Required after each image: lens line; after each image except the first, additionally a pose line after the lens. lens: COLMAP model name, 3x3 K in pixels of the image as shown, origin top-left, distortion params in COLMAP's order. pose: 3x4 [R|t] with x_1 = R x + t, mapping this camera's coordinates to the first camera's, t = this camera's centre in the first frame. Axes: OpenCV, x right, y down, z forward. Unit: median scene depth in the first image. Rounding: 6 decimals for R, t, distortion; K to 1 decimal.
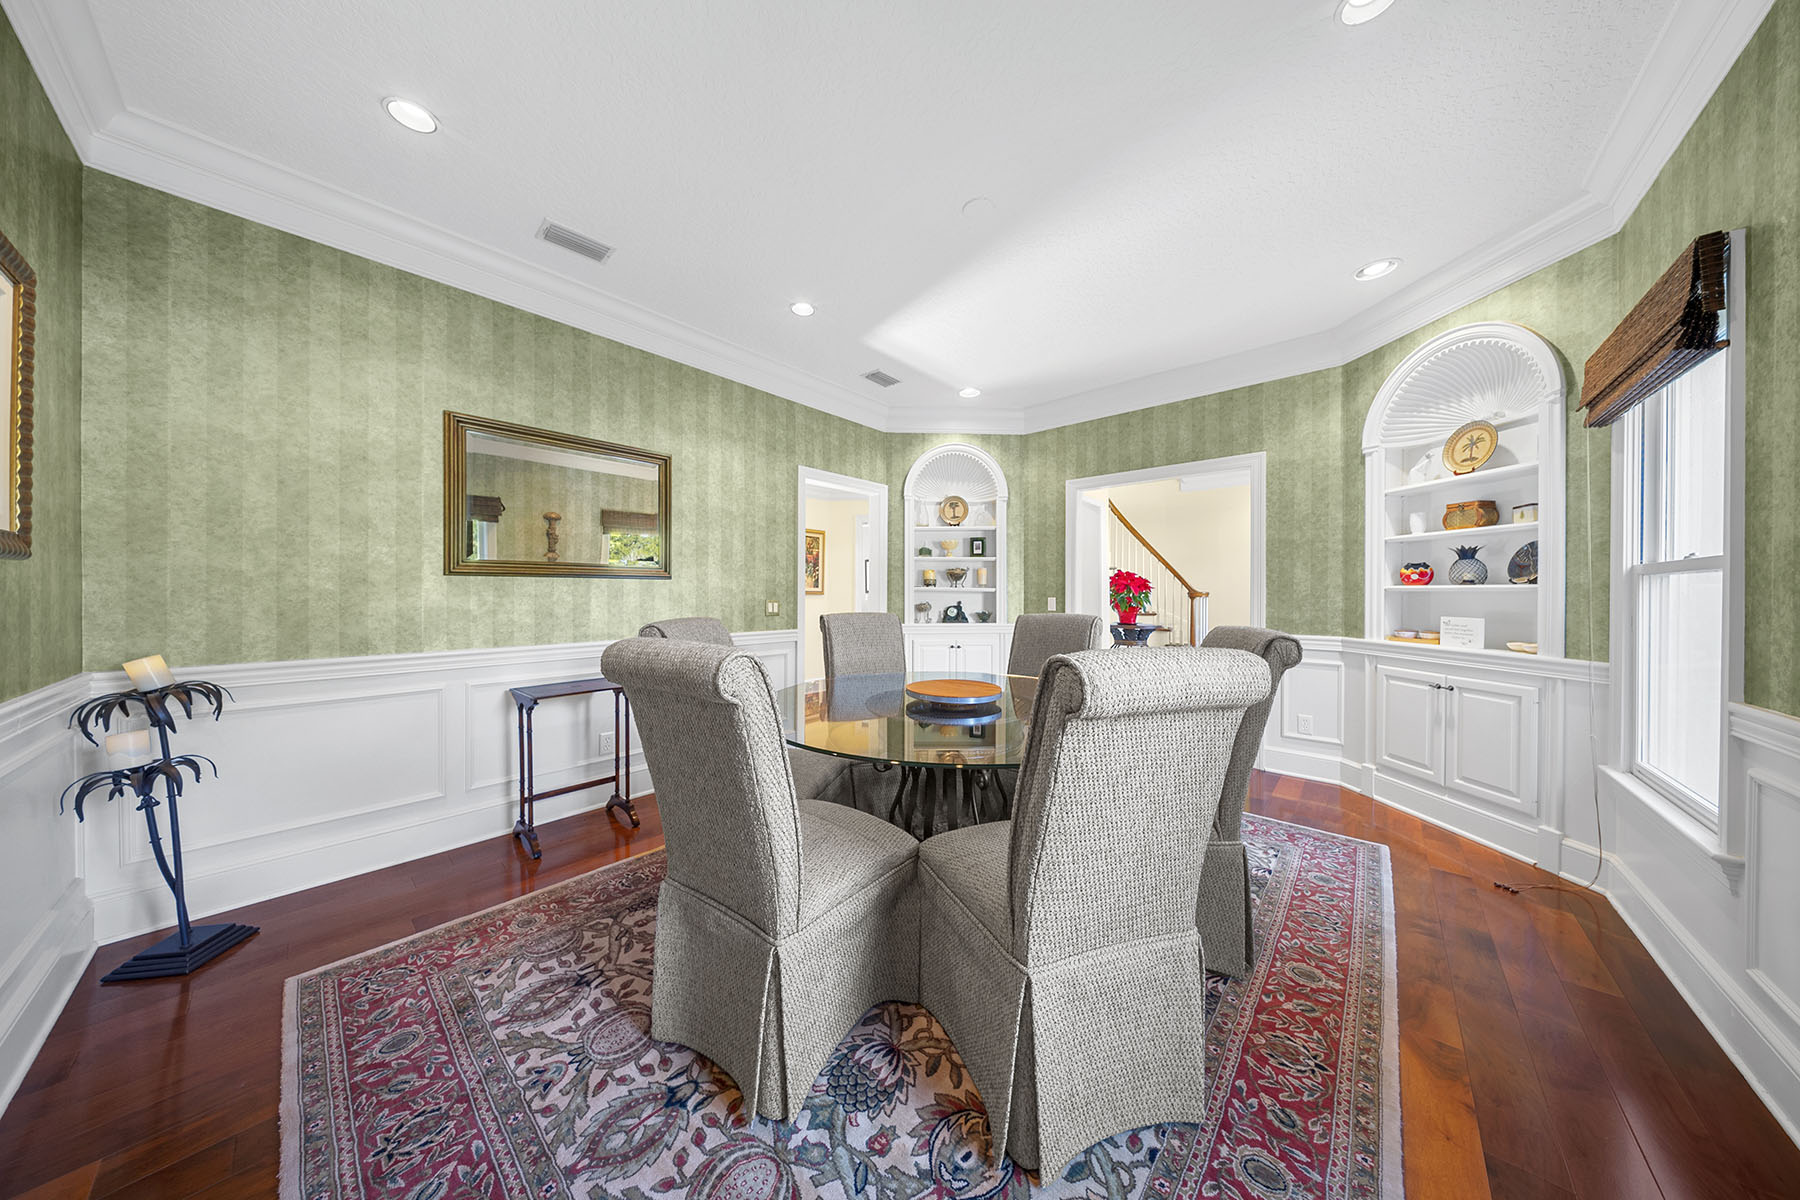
lens RADIAL K [[531.8, 0, 895.9], [0, 531.8, 597.3], [0, 0, 1]] dist [-0.000596, -0.000357]
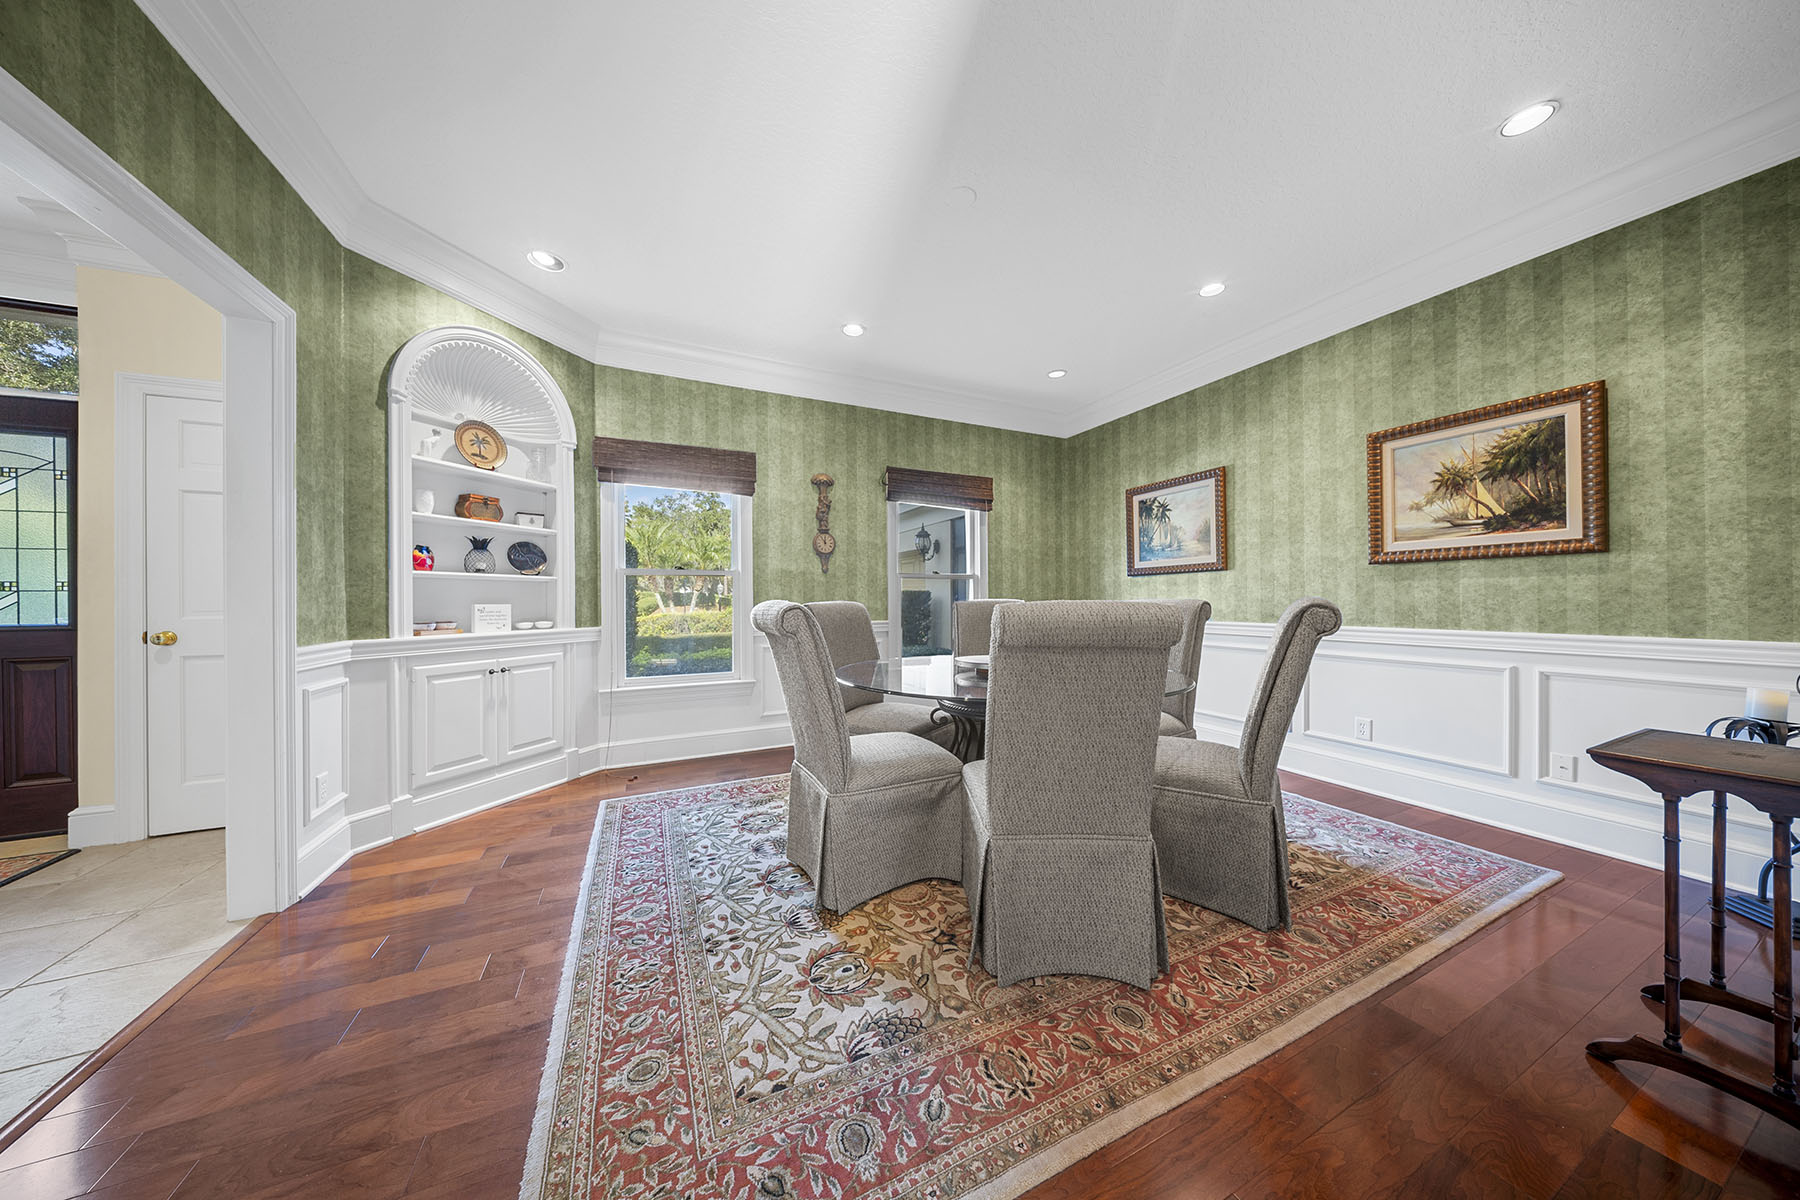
lens RADIAL K [[531.8, 0, 893.2], [0, 531.8, 597.6], [0, 0, 1]] dist [-0.000596, -0.000357]
pose [[-0.915116, 0.000091, 0.403190, -0.106998], [0.003464, 0.999965, 0.007635, 0.019477], [-0.403175, 0.008384, -0.915084, 1.649681]]
